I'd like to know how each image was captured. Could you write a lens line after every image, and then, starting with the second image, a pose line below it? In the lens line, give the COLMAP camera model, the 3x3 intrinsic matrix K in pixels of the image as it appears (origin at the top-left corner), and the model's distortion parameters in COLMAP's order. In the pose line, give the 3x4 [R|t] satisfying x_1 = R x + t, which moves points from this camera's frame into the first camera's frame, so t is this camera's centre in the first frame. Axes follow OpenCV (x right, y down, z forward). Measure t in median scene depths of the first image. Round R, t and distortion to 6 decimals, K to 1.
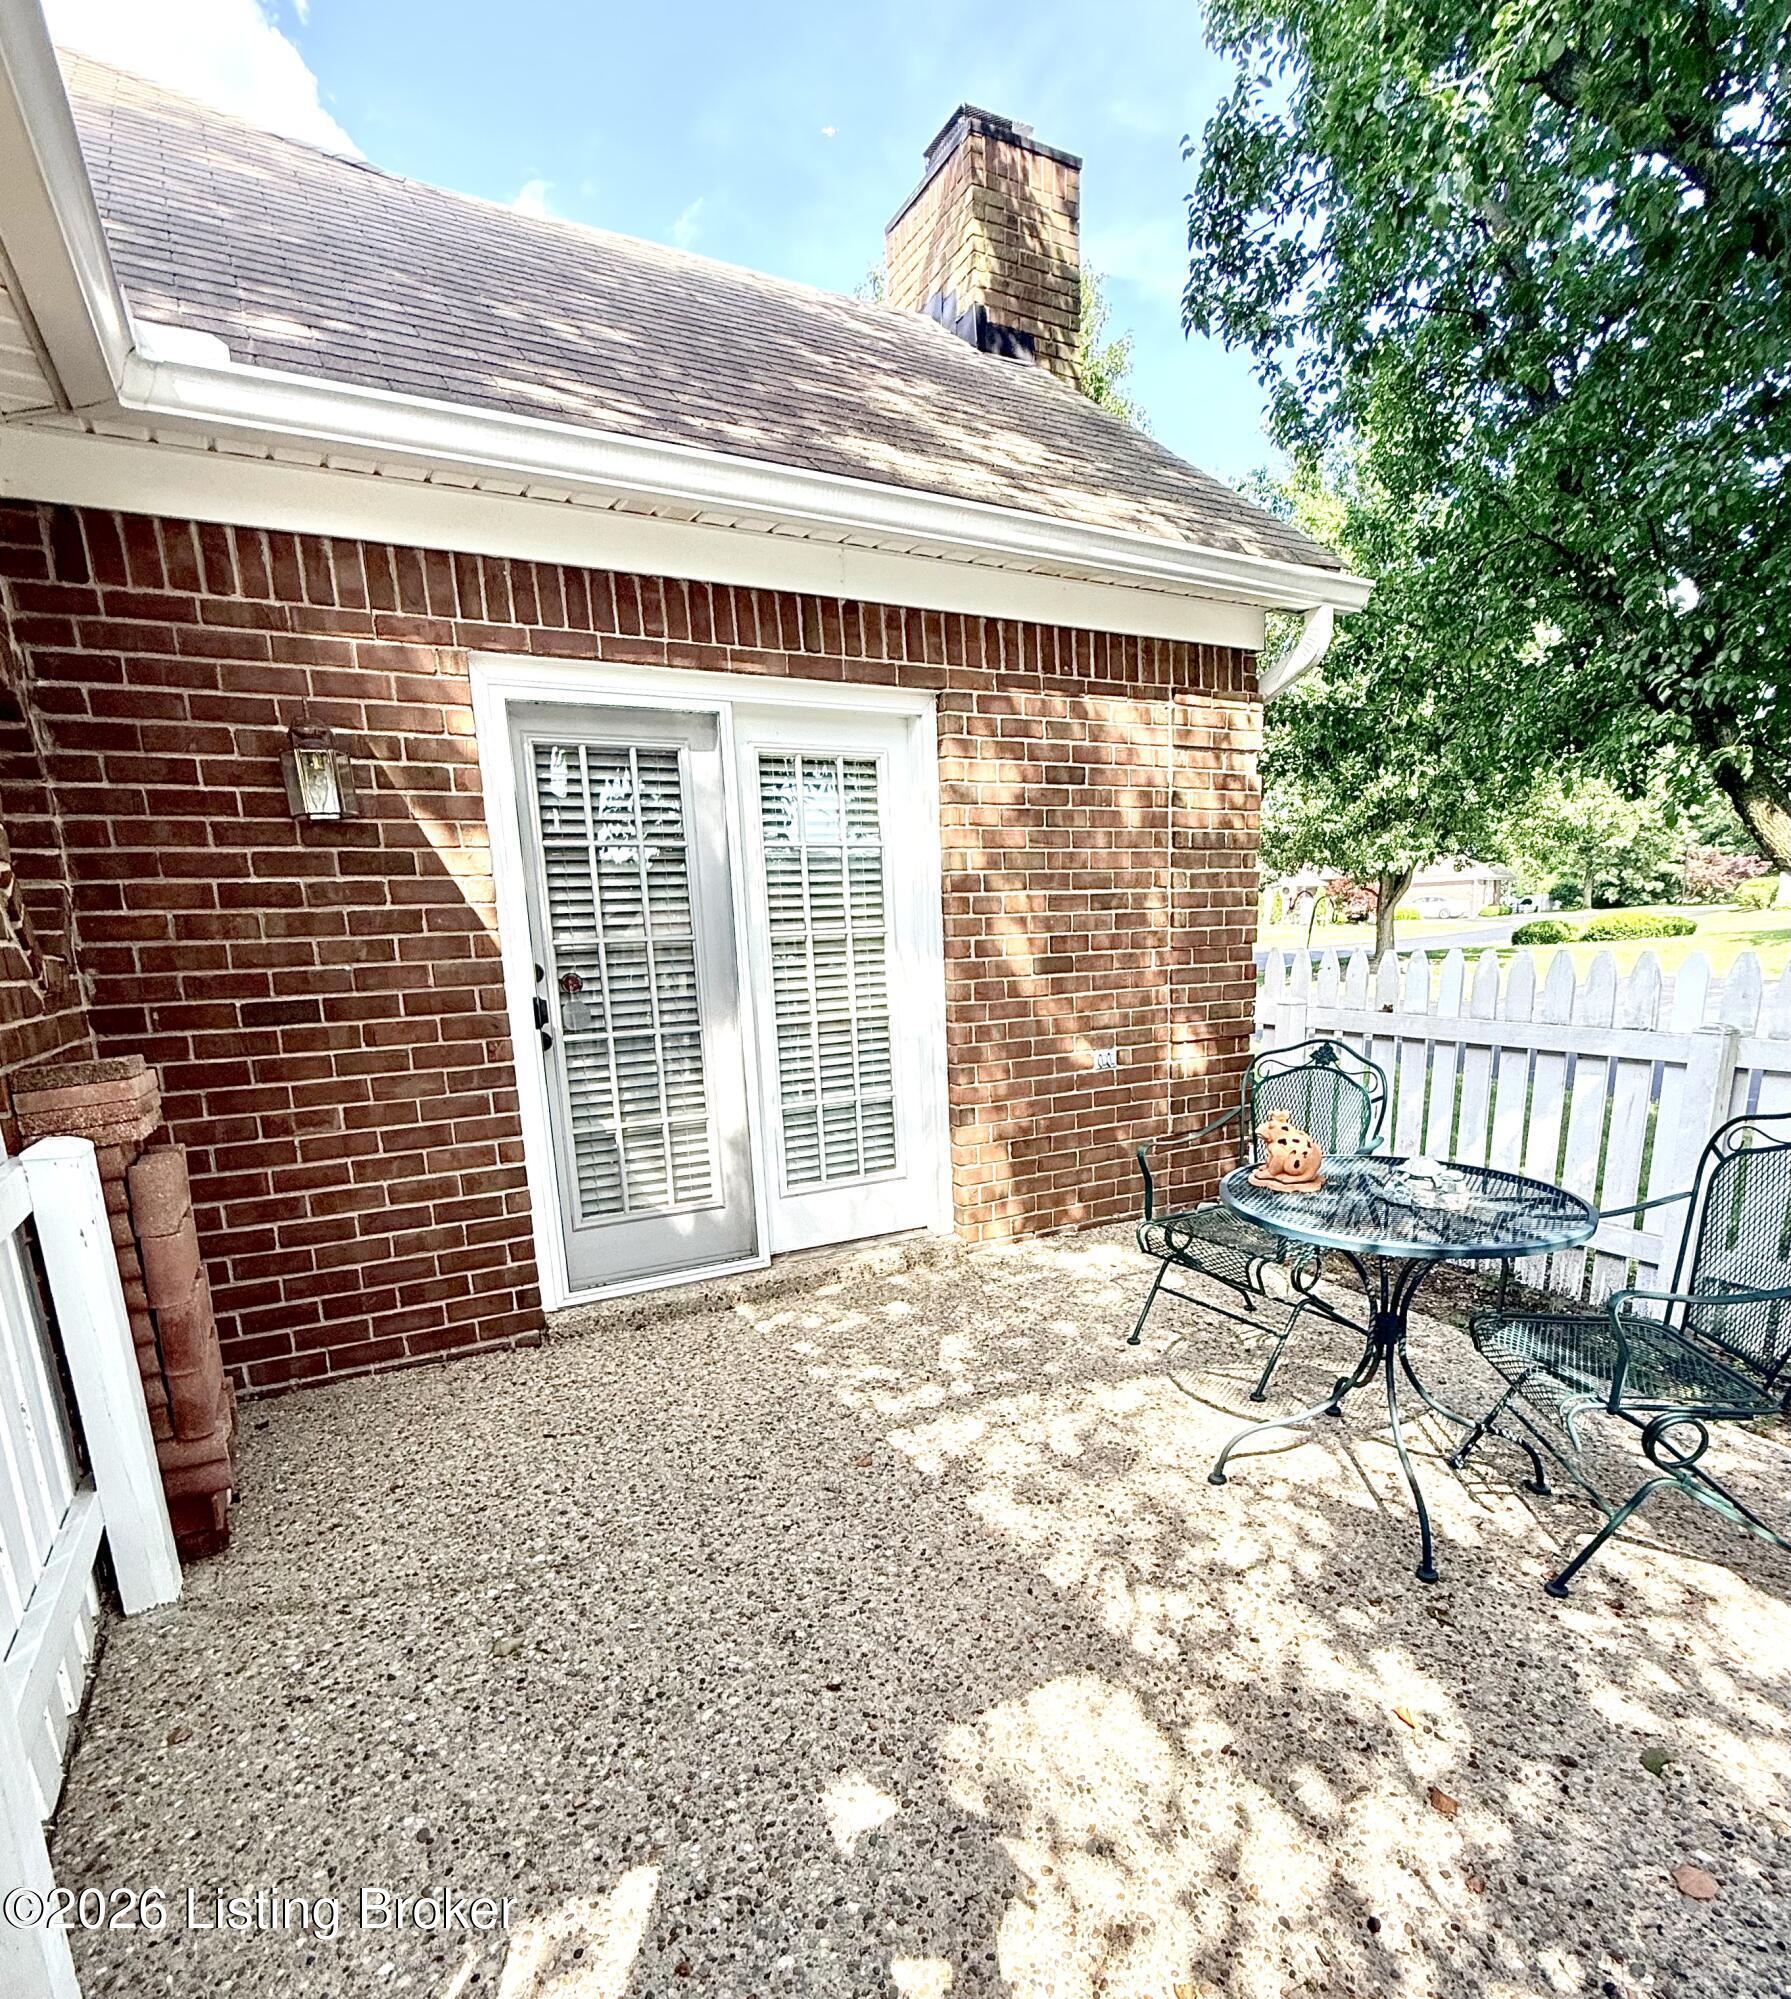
lens RADIAL K [[1055.8, 0, 897.7], [0, 1055.8, 1100.5], [0, 0, 1]] dist [-0.022227, -0.000483]
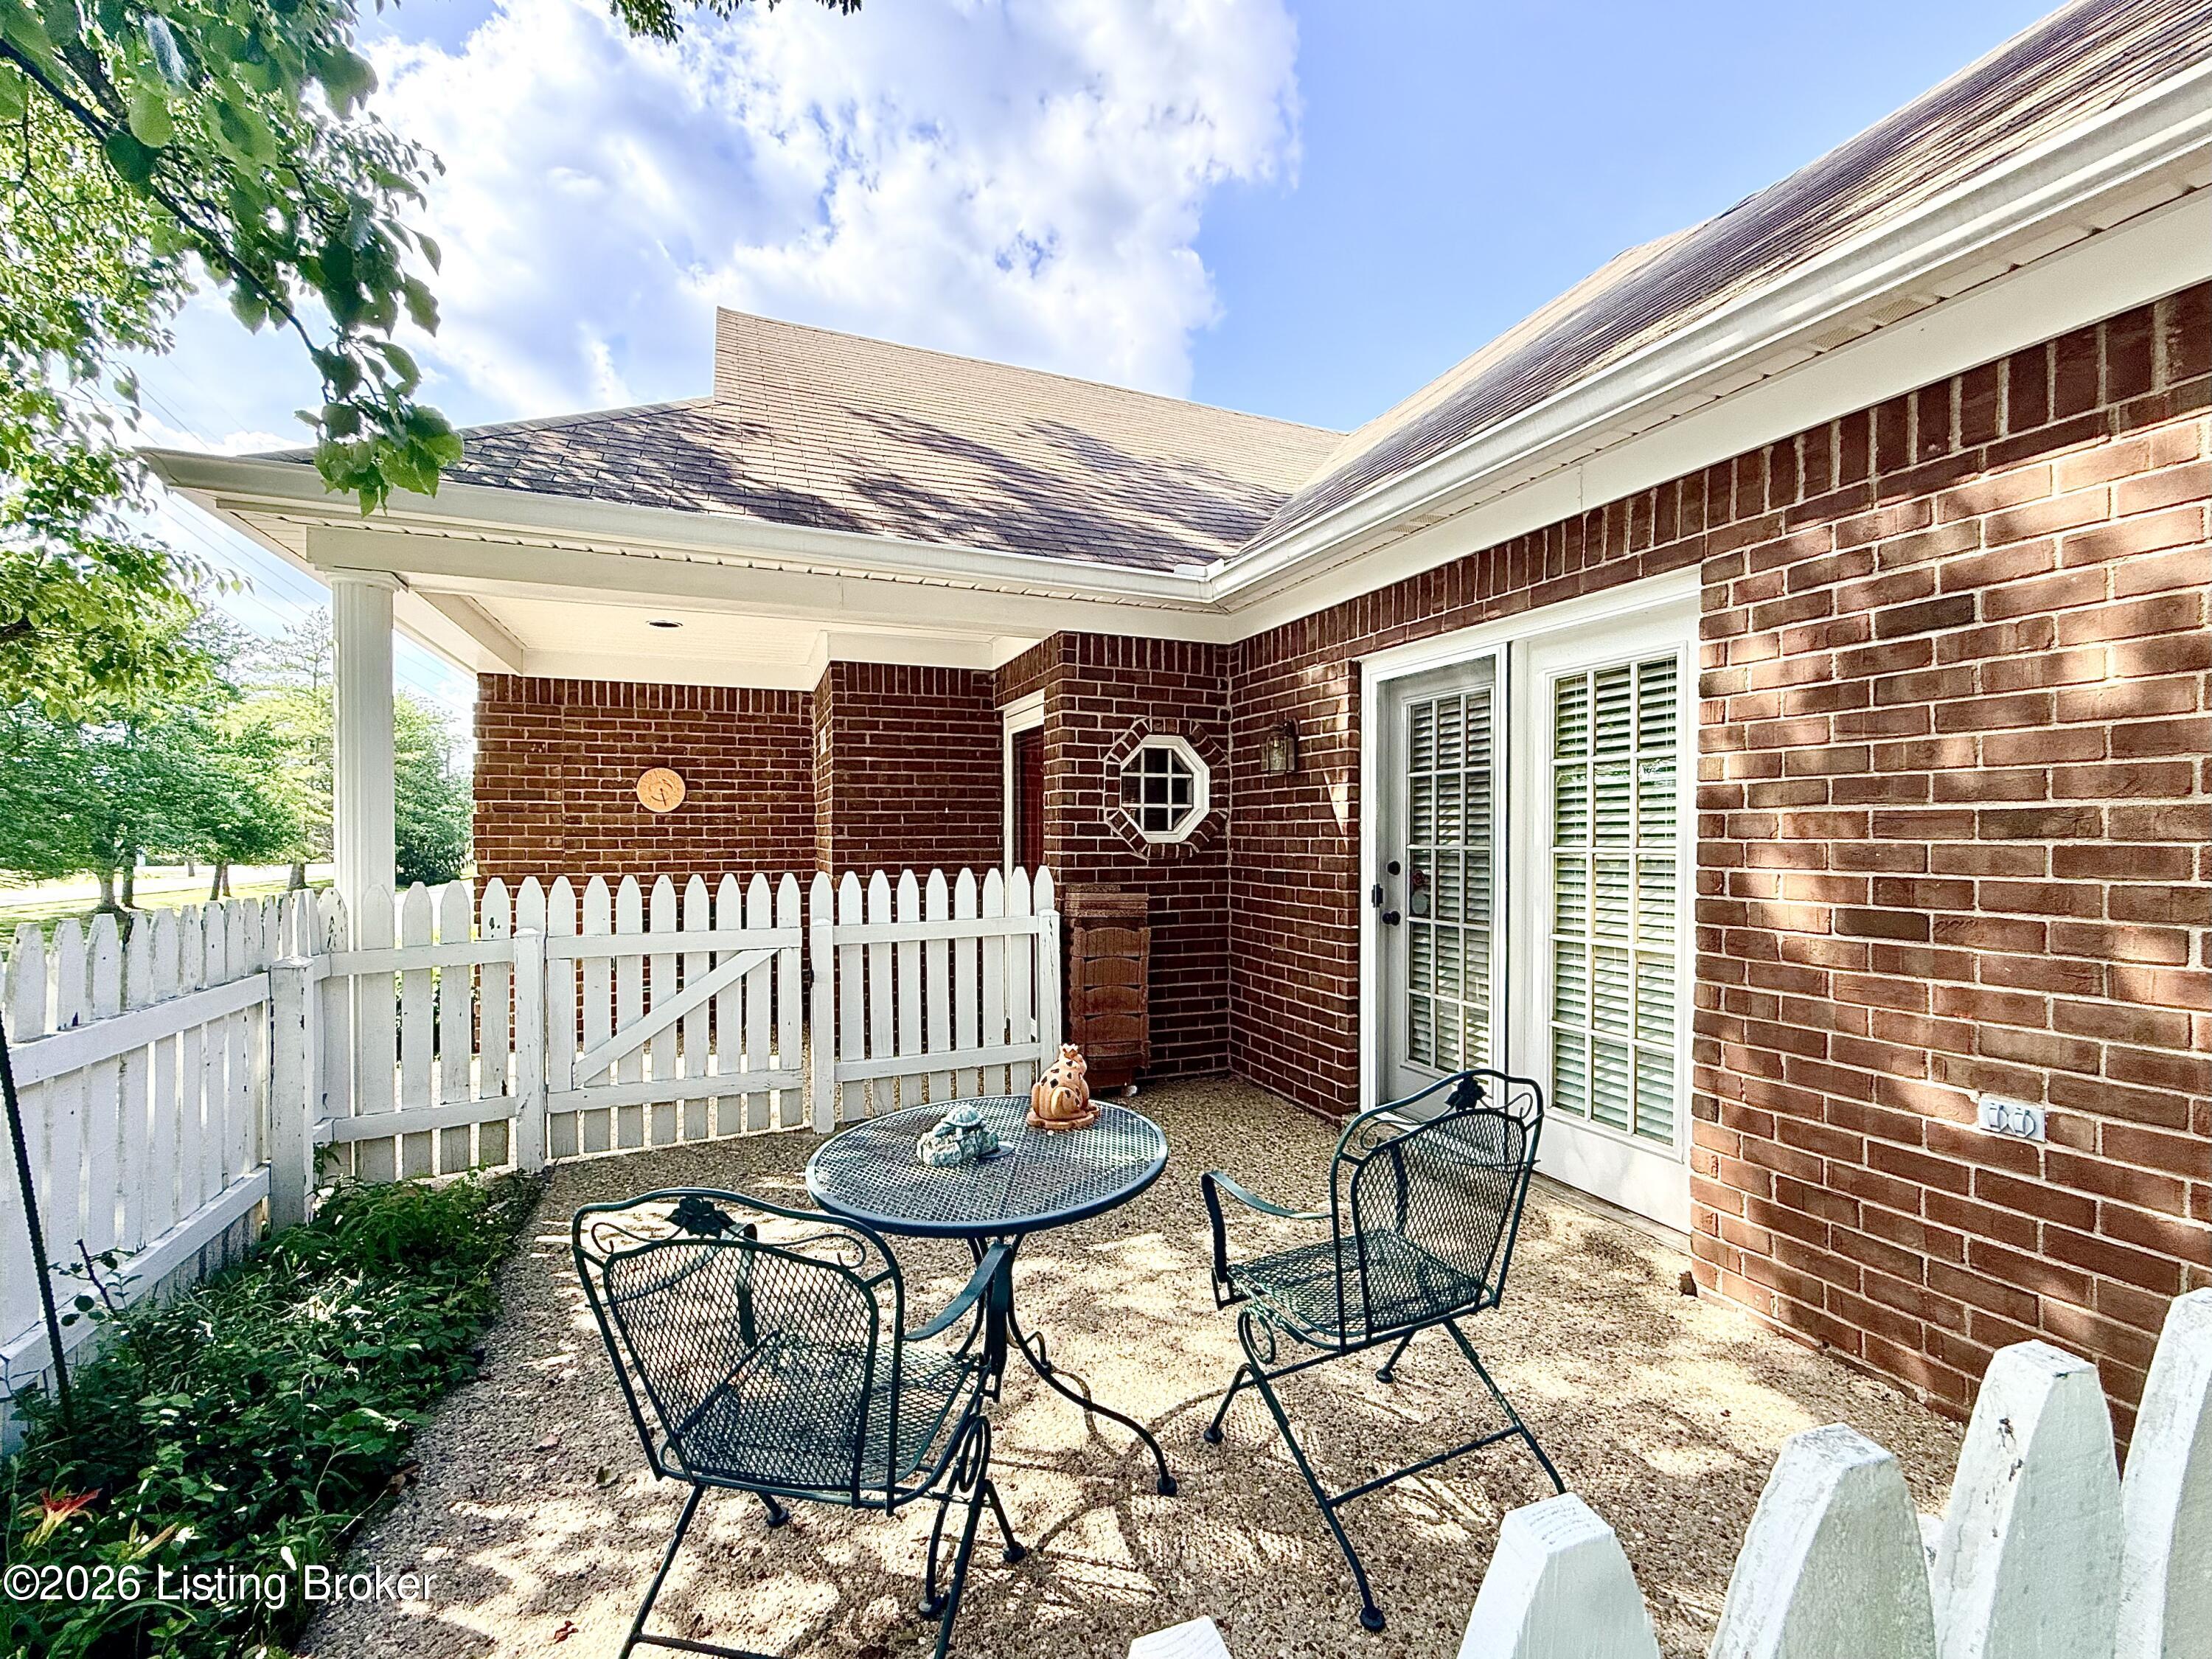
lens RADIAL K [[891.2, 0, 1106.0], [0, 891.2, 829.5], [0, 0, 1]] dist [-0.000711, -0.000079]
pose [[-0.086816, 0.034171, -0.995638, 0.855972], [-0.150933, 0.987424, 0.047050, -0.168472], [0.984724, 0.154359, -0.080567, 0.710105]]
